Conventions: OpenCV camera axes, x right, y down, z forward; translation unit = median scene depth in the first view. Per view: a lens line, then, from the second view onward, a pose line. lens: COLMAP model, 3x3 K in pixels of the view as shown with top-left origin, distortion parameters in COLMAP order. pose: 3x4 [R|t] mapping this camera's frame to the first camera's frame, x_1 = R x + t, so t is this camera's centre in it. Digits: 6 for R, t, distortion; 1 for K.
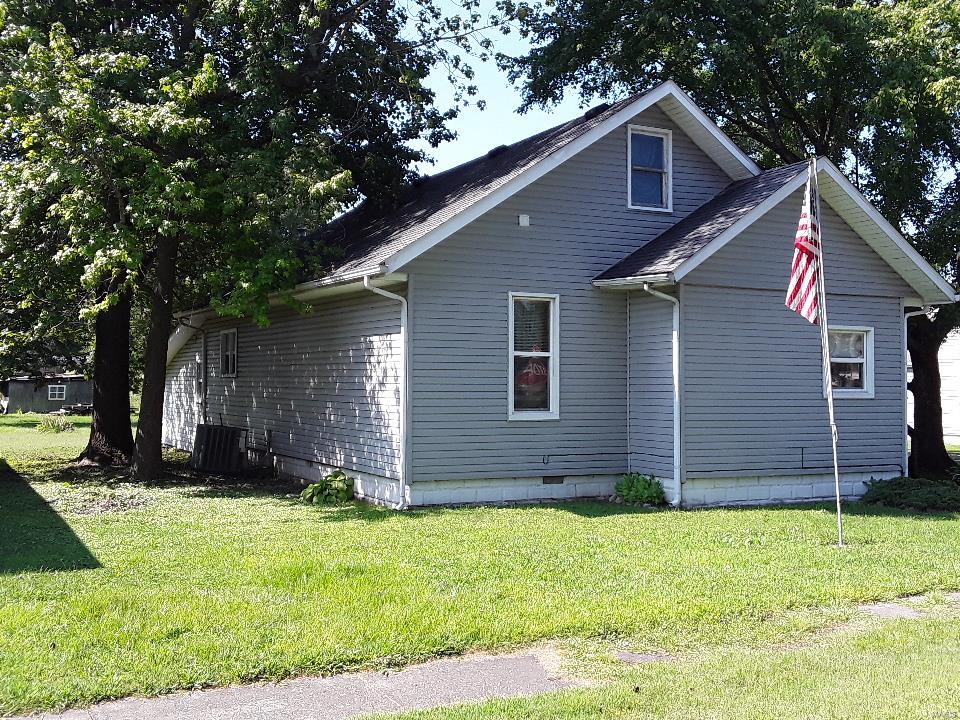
lens RADIAL K [[1008.2, 0, 480.0], [0, 1008.2, 360.0], [0, 0, 1]] dist [0.070350, -0.024038]
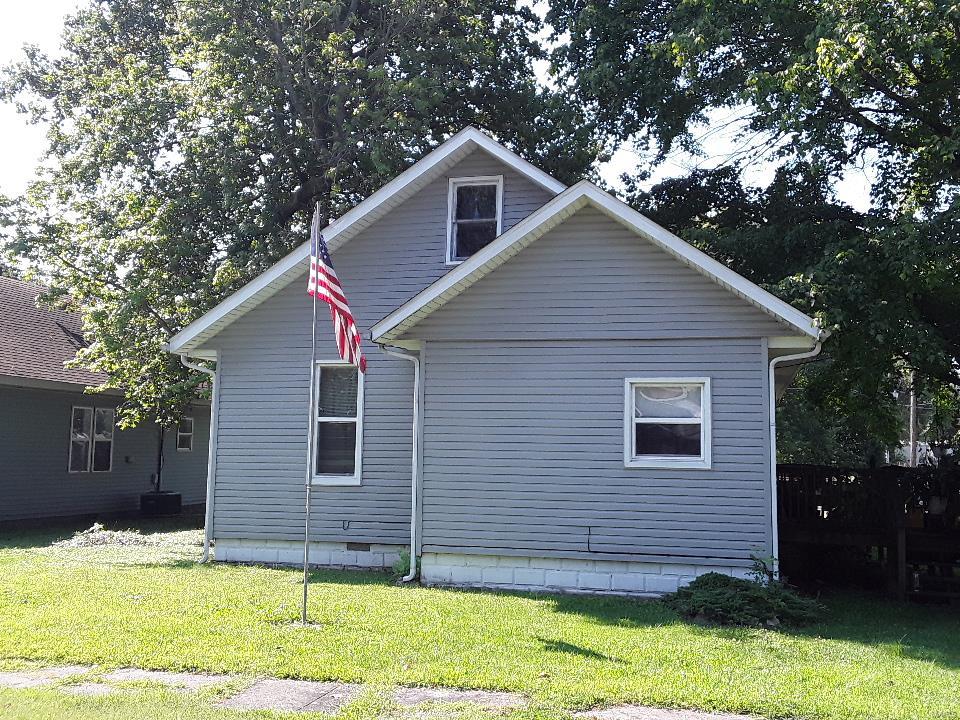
lens RADIAL K [[1008.2, 0, 480.0], [0, 1008.2, 360.0], [0, 0, 1]] dist [0.070350, -0.024038]
pose [[0.761942, -0.056284, -0.645195, 0.821217], [0.006052, 0.996792, -0.079808, 0.016416], [0.647618, 0.056904, 0.759838, 0.316781]]
